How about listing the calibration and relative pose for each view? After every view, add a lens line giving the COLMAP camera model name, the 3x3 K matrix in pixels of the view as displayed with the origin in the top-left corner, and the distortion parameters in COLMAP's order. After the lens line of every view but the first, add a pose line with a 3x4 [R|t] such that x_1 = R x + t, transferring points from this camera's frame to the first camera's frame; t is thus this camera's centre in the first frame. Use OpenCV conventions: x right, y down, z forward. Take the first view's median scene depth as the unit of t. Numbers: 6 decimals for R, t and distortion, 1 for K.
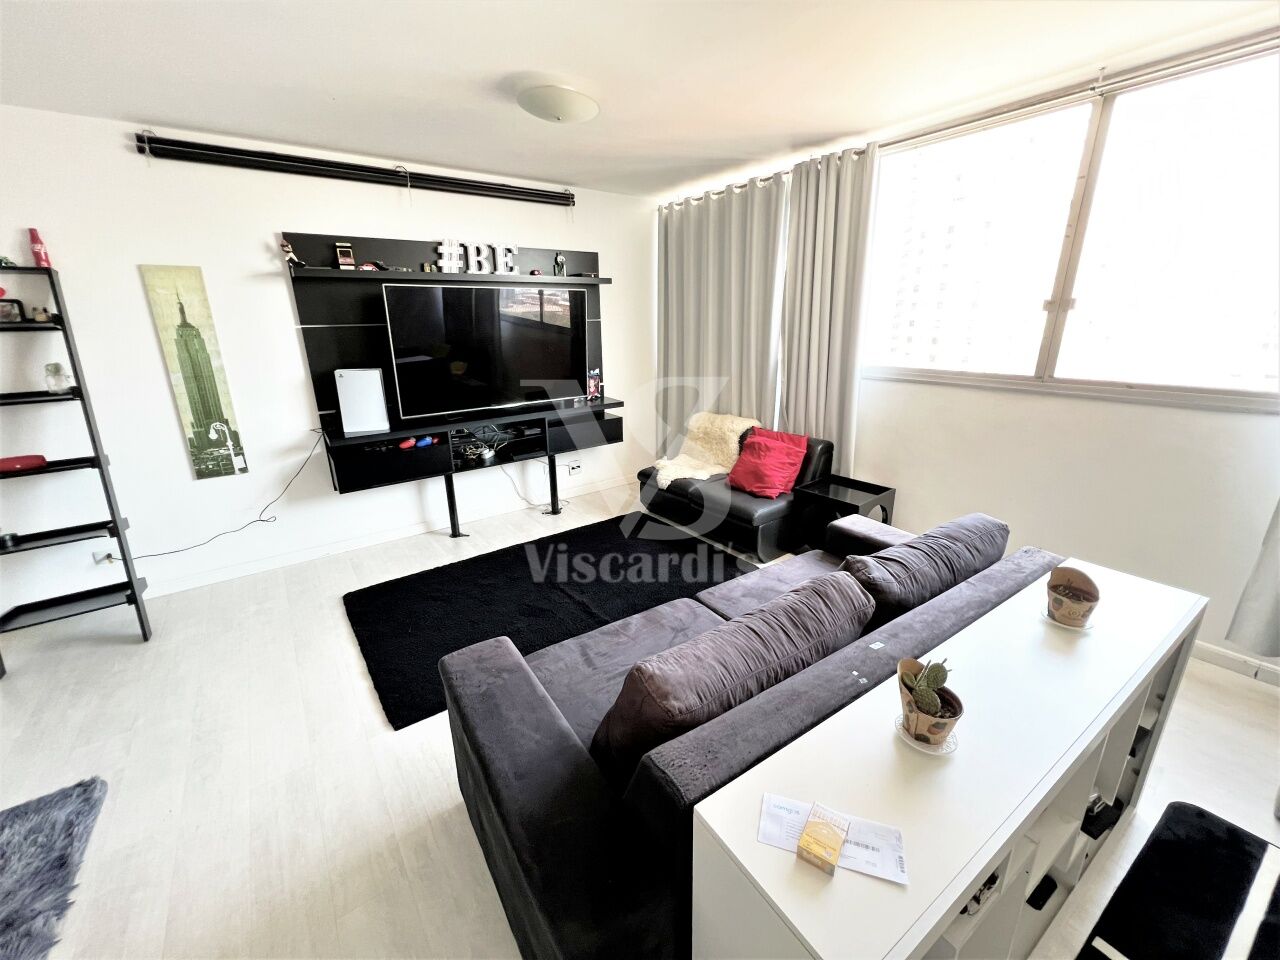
lens RADIAL K [[510.1, 0, 637.5], [0, 510.1, 475.8], [0, 0, 1]] dist [-0.002628, 0.000522]
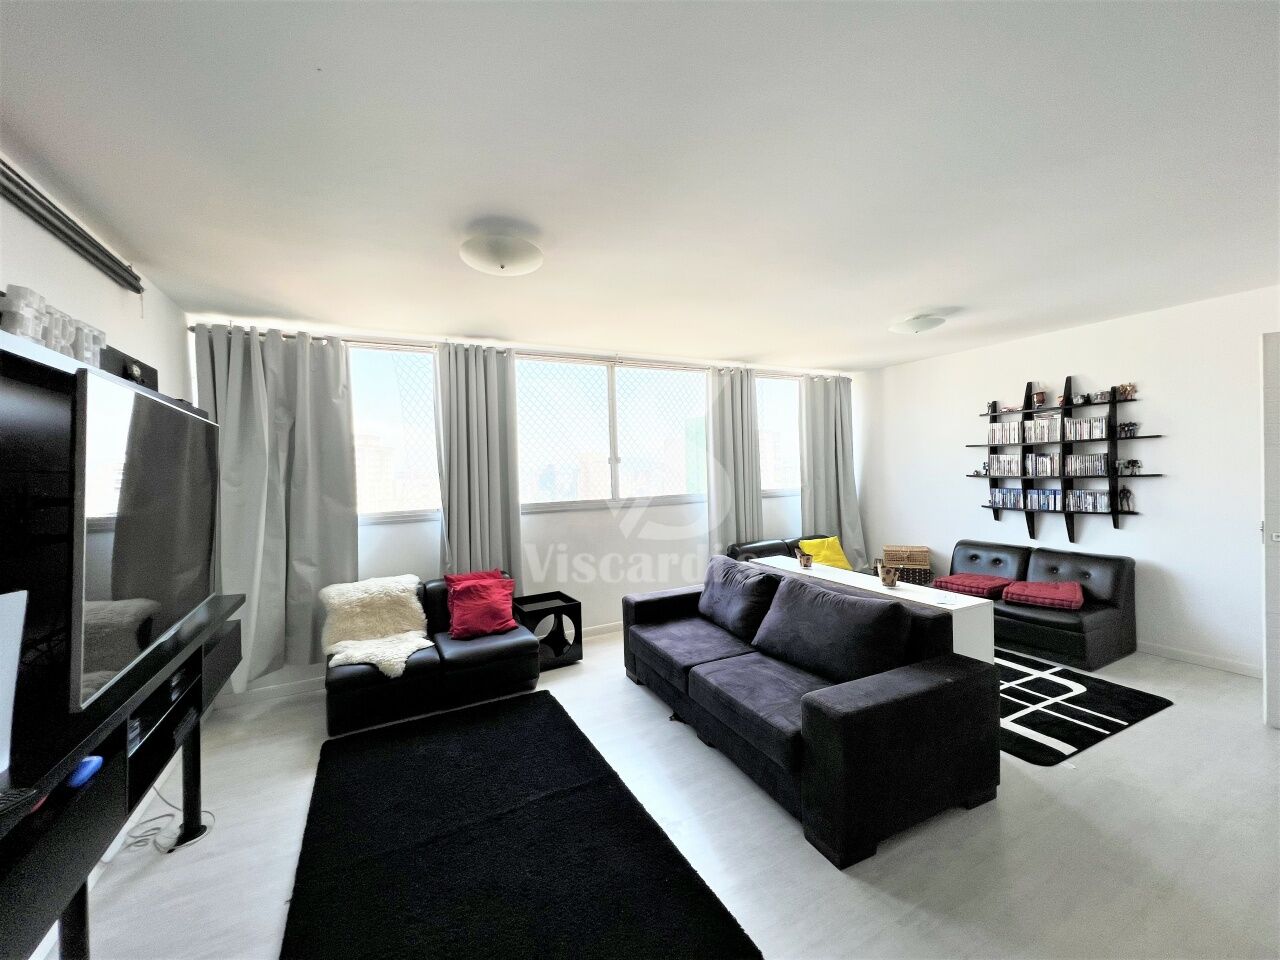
lens RADIAL K [[510.1, 0, 637.5], [0, 510.1, 475.8], [0, 0, 1]] dist [-0.002628, 0.000522]
pose [[0.146770, 0.000793, 0.989170, -0.747095], [0.318959, 0.946548, -0.048085, -0.123590], [-0.936335, 0.322562, 0.138672, 0.505420]]
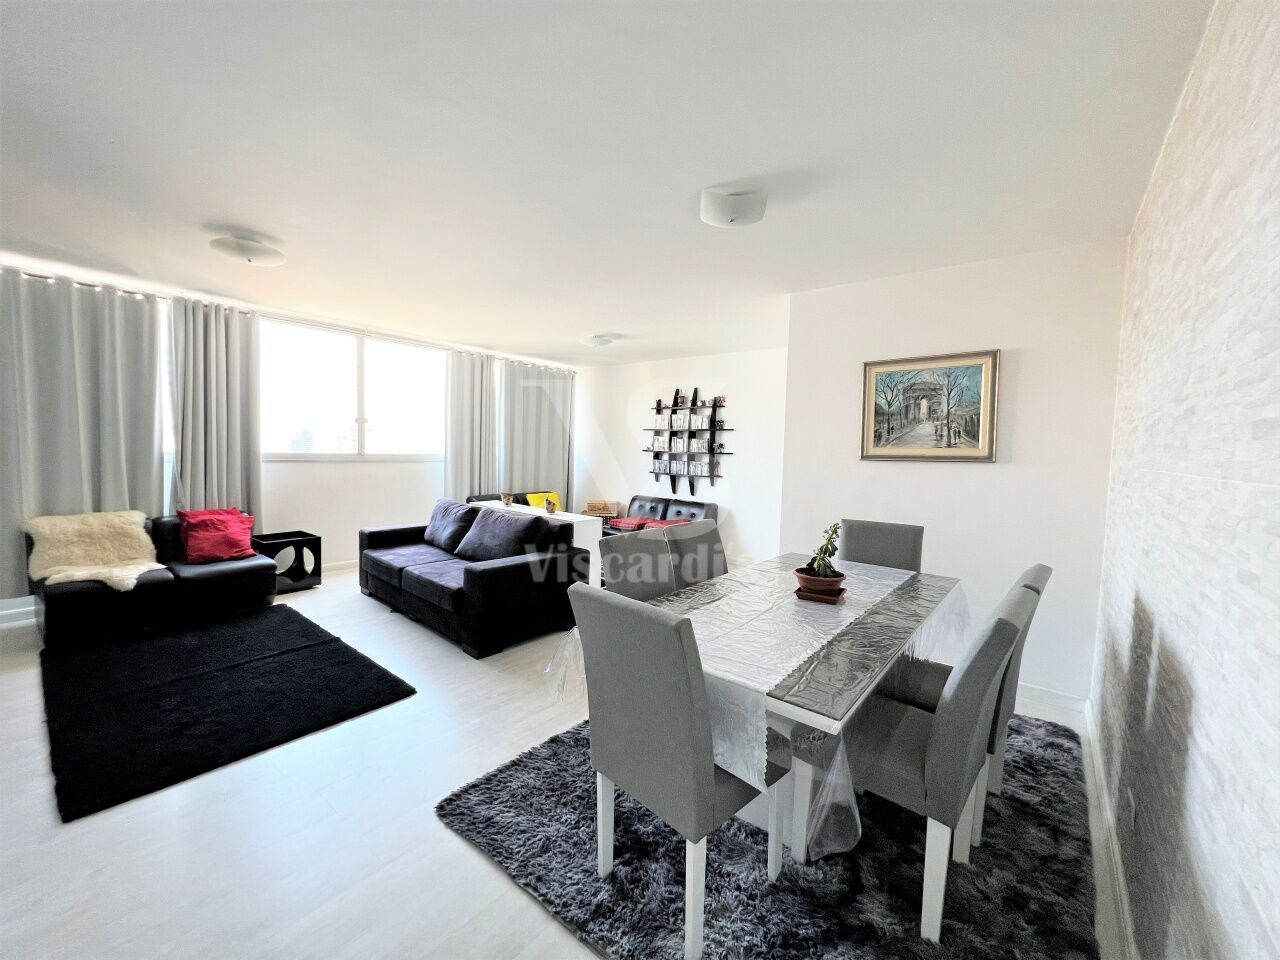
lens RADIAL K [[510.1, 0, 637.5], [0, 510.1, 475.8], [0, 0, 1]] dist [-0.002628, 0.000522]
pose [[-0.255219, -0.044565, 0.965856, -1.157724], [0.263220, 0.958006, 0.113756, -0.037306], [-0.930365, 0.283266, -0.232771, 0.358478]]
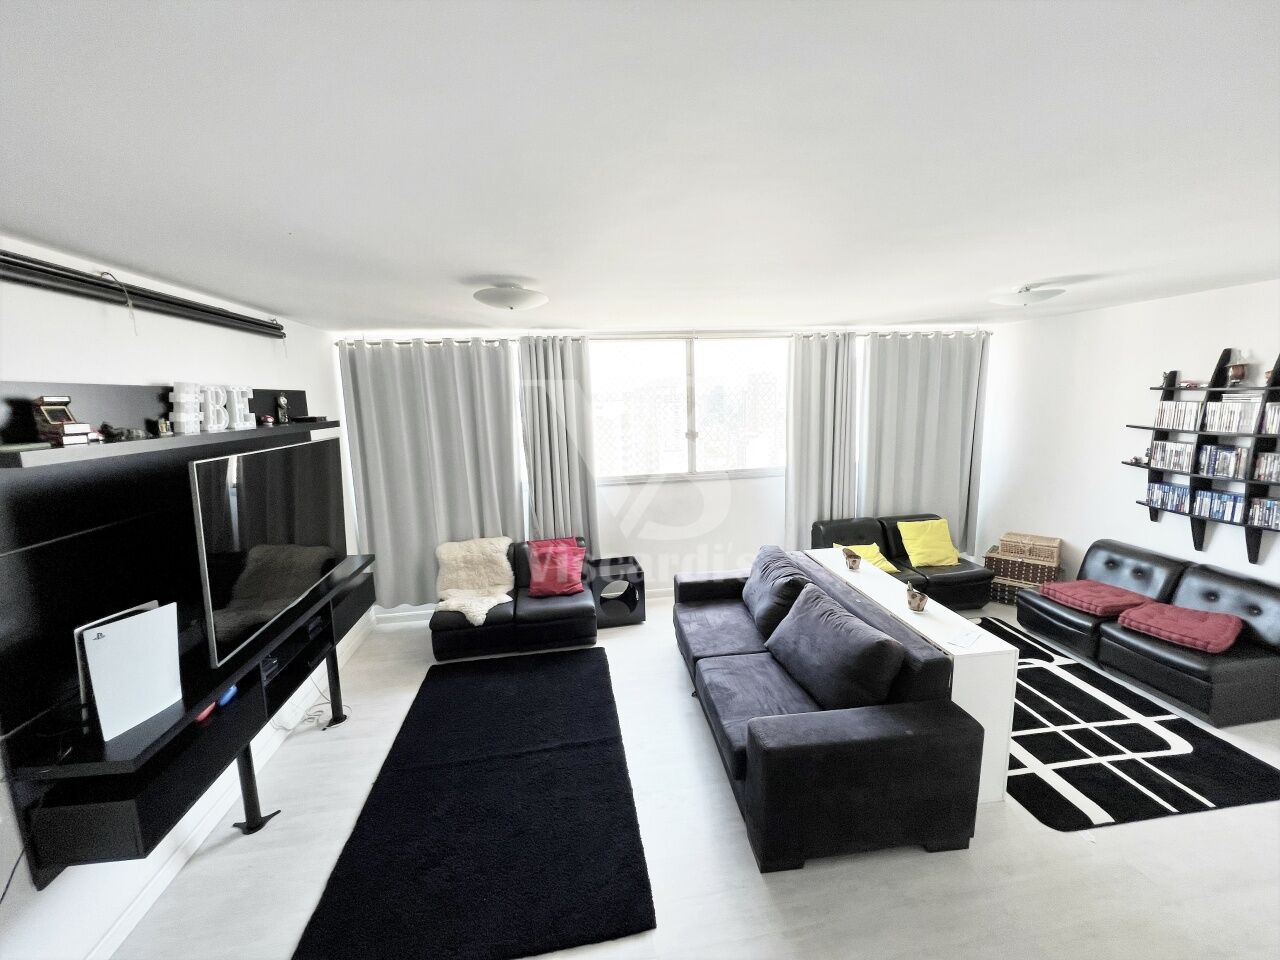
lens RADIAL K [[510.1, 0, 637.5], [0, 510.1, 475.8], [0, 0, 1]] dist [-0.002628, 0.000522]
pose [[0.456108, -0.135218, 0.879592, -0.718831], [0.286624, 0.958042, -0.001350, -0.182374], [-0.842503, 0.252728, 0.475727, 0.223464]]
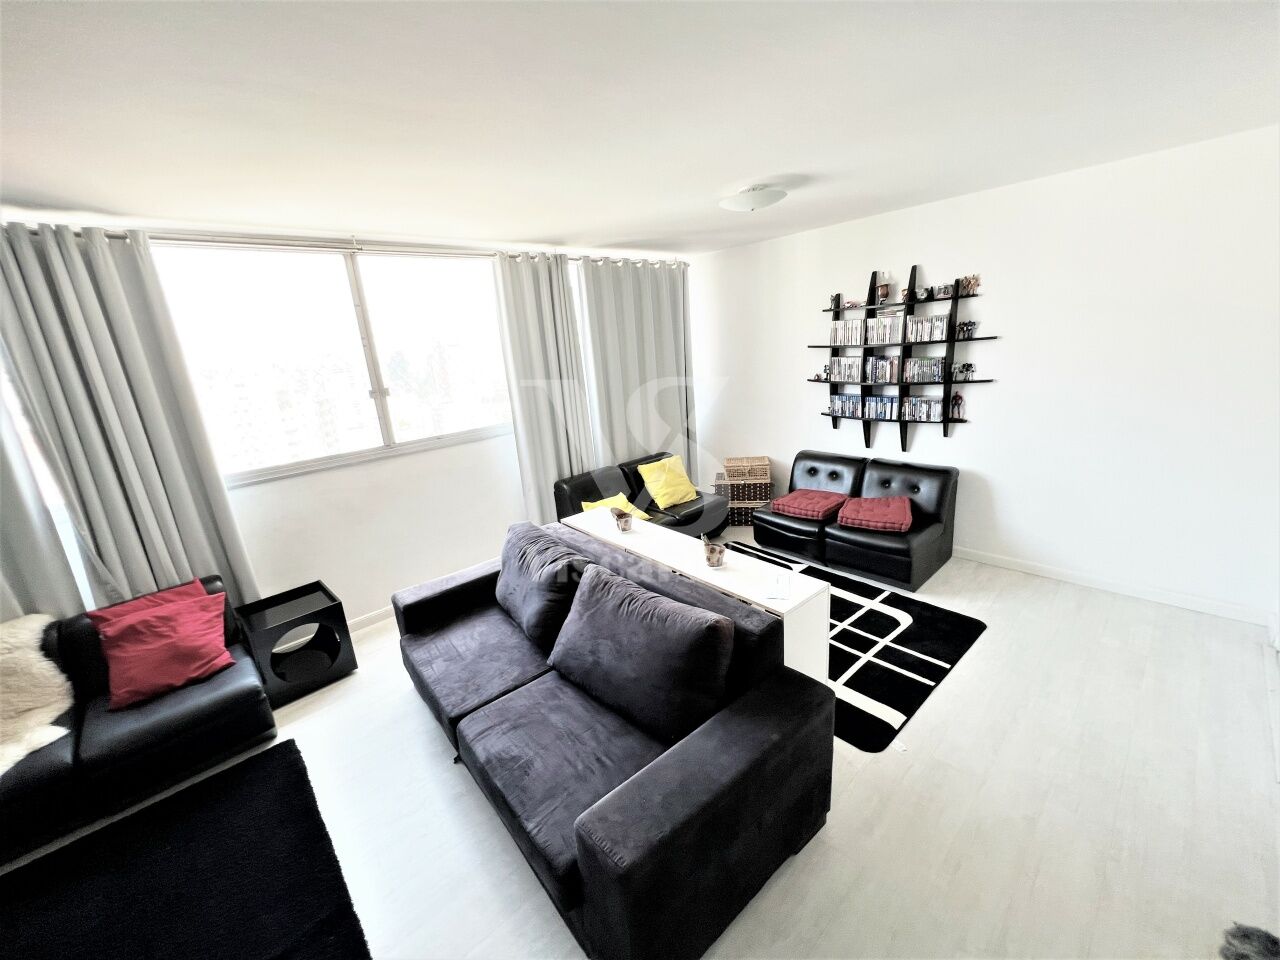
lens RADIAL K [[510.1, 0, 637.5], [0, 510.1, 475.8], [0, 0, 1]] dist [-0.002628, 0.000522]
pose [[-0.109181, -0.231945, 0.966582, -0.456208], [0.370588, 0.892792, 0.256098, -0.172518], [-0.922358, 0.386165, -0.011520, 0.345537]]
